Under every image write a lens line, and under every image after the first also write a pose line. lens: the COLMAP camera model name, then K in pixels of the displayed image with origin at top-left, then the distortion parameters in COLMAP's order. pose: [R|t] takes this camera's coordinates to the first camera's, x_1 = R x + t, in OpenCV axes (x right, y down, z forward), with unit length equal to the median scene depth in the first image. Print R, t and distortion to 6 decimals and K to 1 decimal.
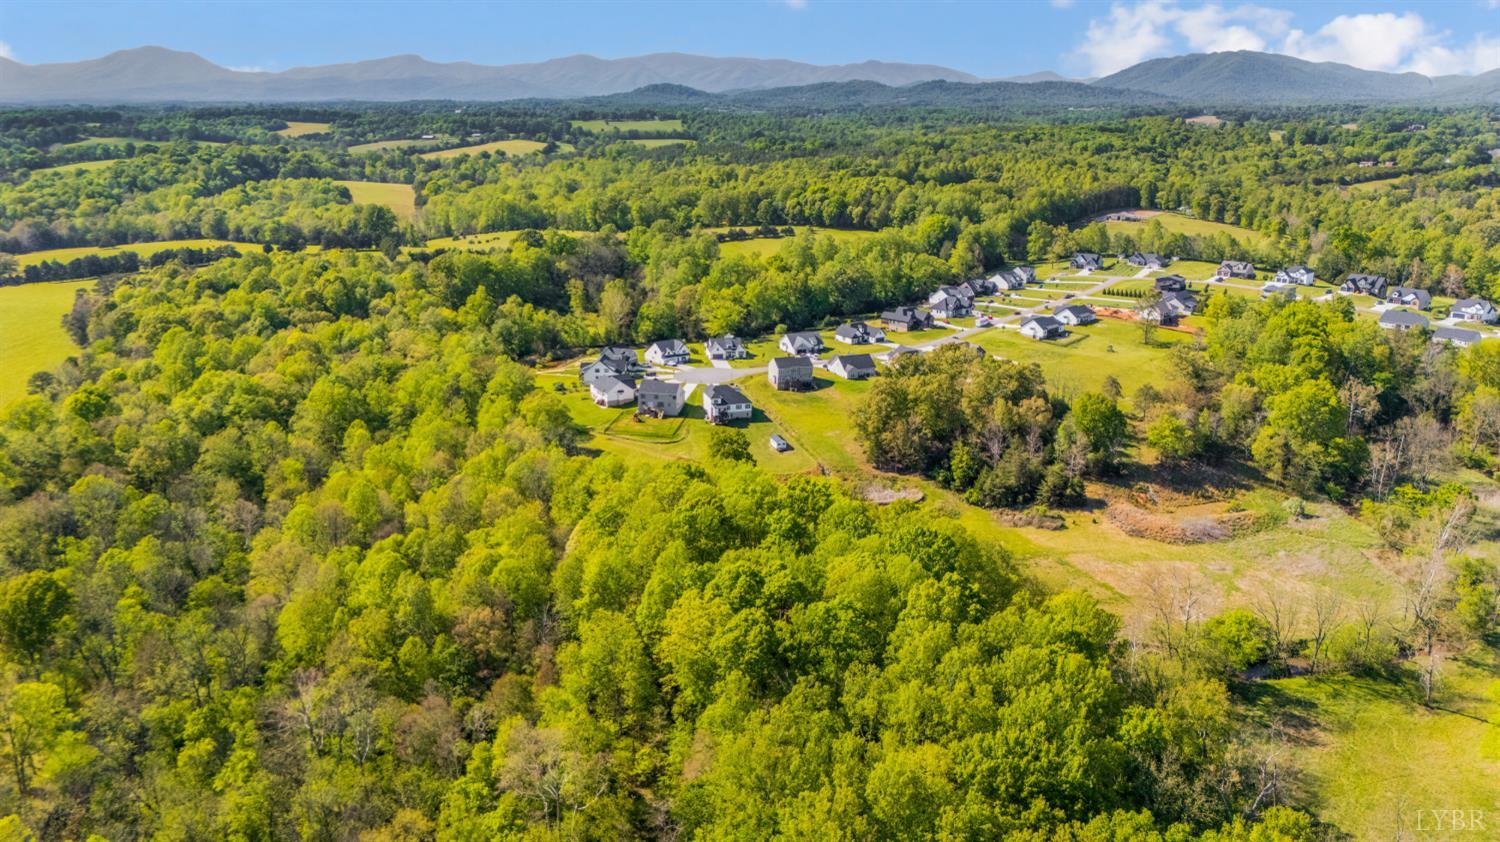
lens RADIAL K [[1085.6, 0, 750.0], [0, 1085.6, 421.0], [0, 0, 1]] dist [0.073584, -0.067651]
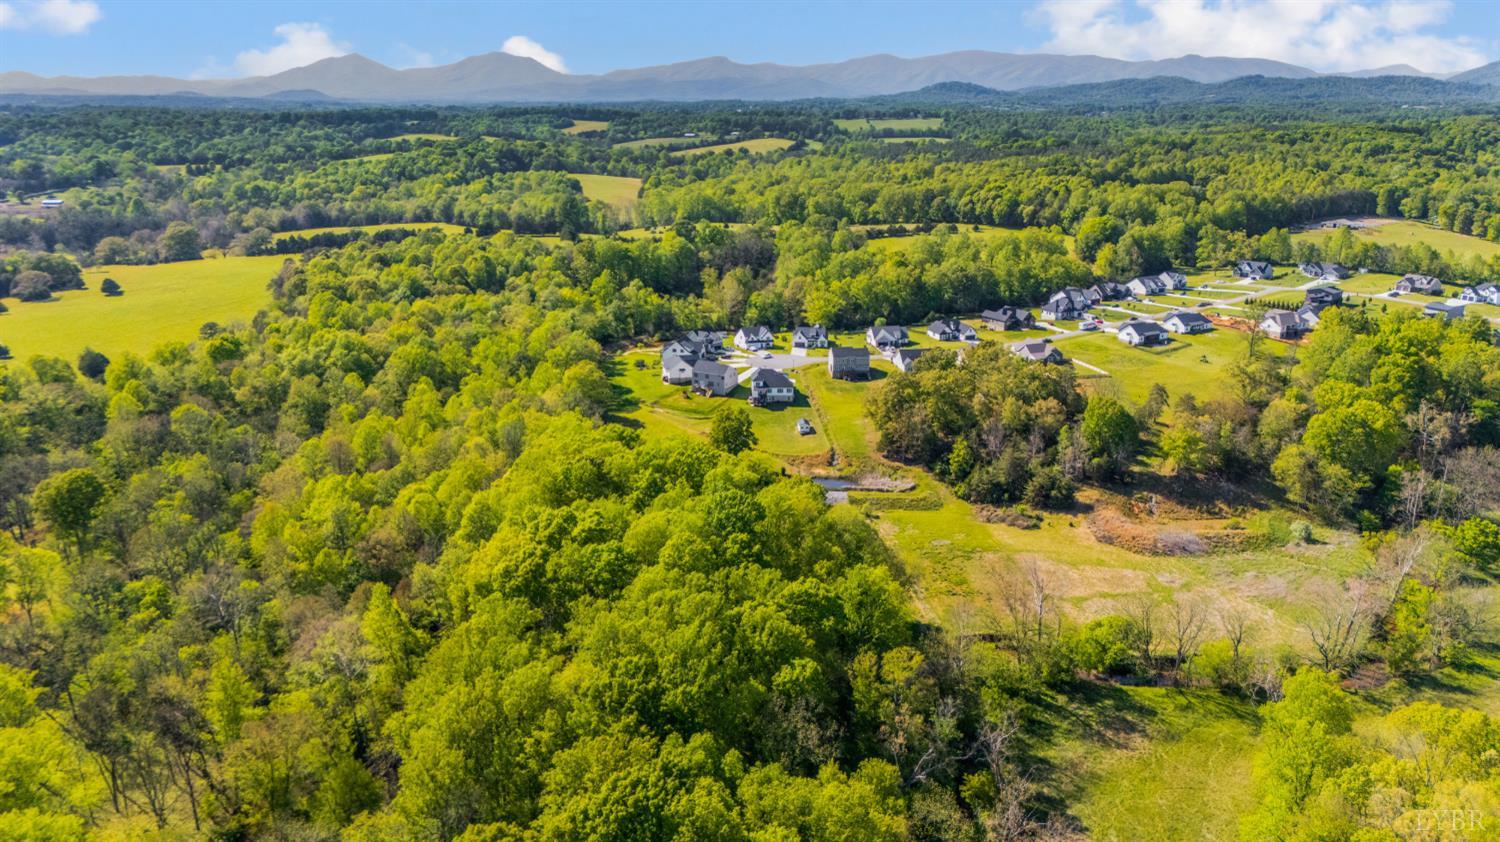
lens RADIAL K [[1085.6, 0, 750.0], [0, 1085.6, 421.0], [0, 0, 1]] dist [0.073584, -0.067651]
pose [[0.967506, 0.072591, -0.242203, 0.141170], [-0.072375, 0.997329, 0.009801, 0.005287], [0.242267, 0.008047, 0.970176, -0.013592]]
